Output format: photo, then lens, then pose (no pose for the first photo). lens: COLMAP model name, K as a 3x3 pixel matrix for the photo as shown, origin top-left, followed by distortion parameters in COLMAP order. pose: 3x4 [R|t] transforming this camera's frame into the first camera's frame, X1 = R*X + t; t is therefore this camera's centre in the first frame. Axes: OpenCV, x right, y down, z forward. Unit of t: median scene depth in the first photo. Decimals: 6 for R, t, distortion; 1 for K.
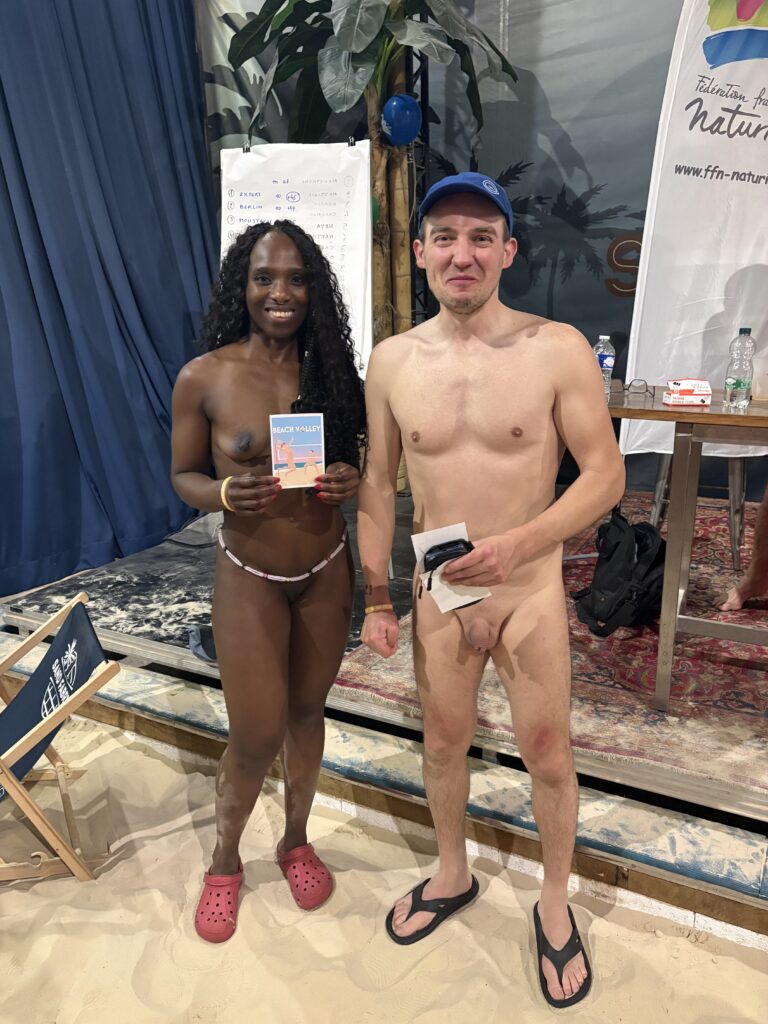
lens RADIAL K [[781.3, 0, 385.5], [0, 781.3, 514.3], [0, 0, 1]] dist [0.030605, -0.022322]
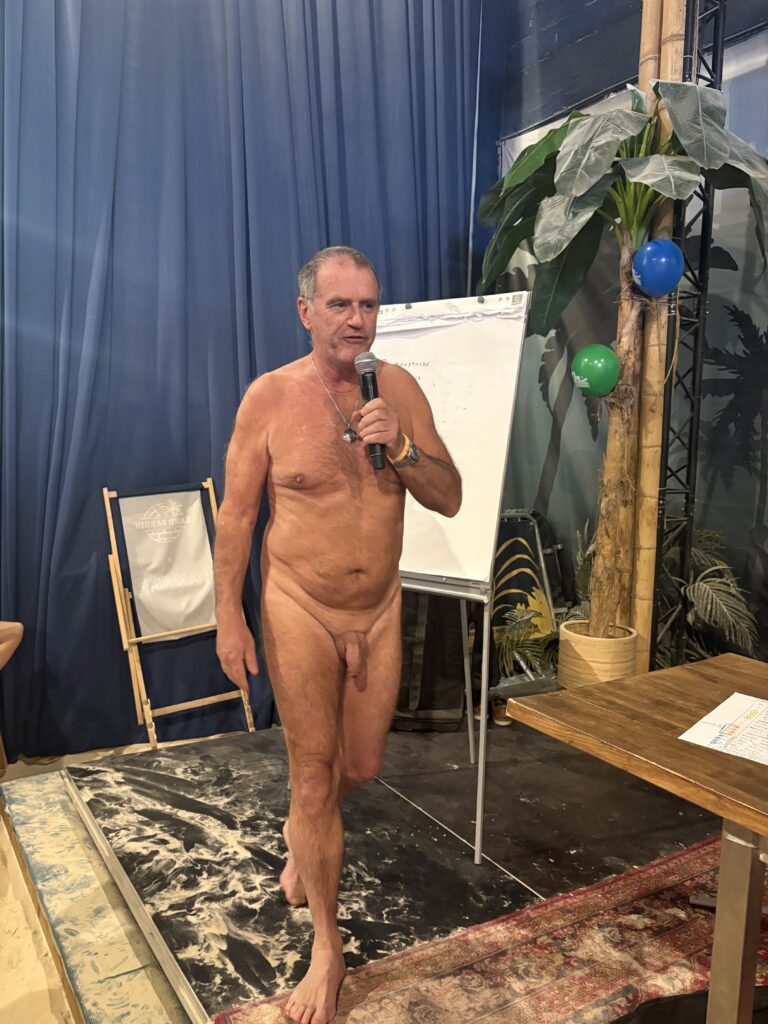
lens RADIAL K [[781.3, 0, 381.0], [0, 781.3, 517.6], [0, 0, 1]] dist [0.030605, -0.022322]
pose [[0.875180, 0.098904, -0.473580, 0.182221], [-0.179651, 0.975327, -0.128306, -0.084119], [0.449205, 0.197370, 0.871355, 0.195527]]
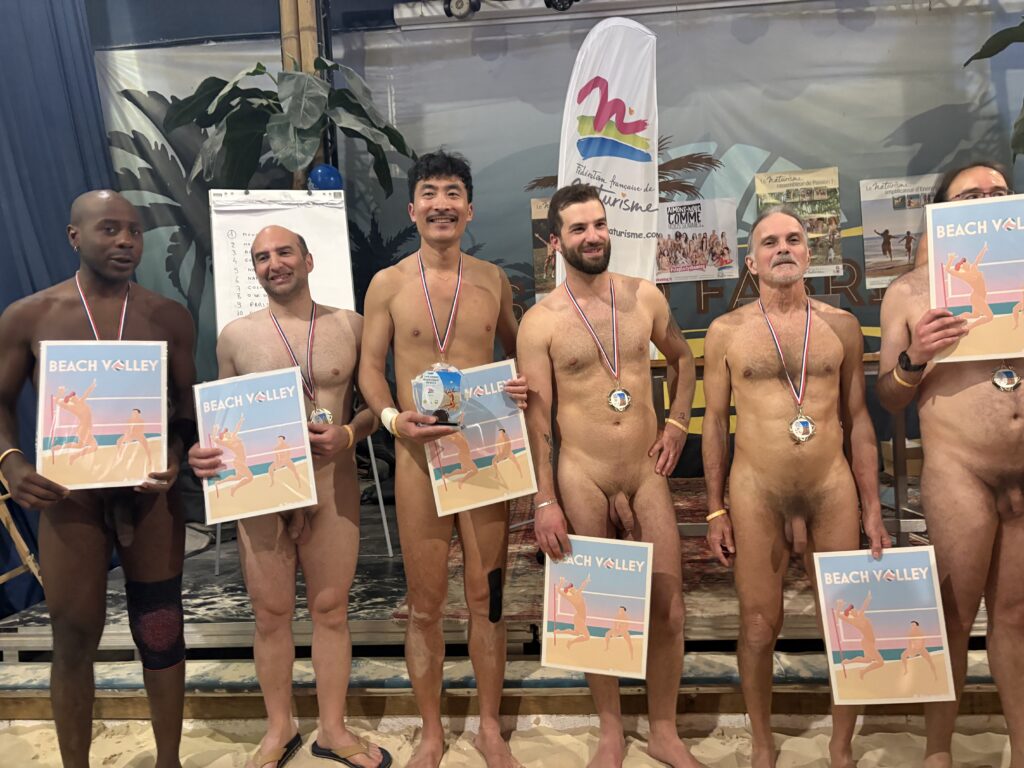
lens RADIAL K [[781.3, 0, 512.0], [0, 781.3, 382.5], [0, 0, 1]] dist [0.030605, -0.022322]
pose [[0.919252, -0.034980, 0.392112, -0.194970], [0.131667, 0.966001, -0.222499, 0.089596], [-0.370998, 0.256160, 0.892604, -0.087596]]
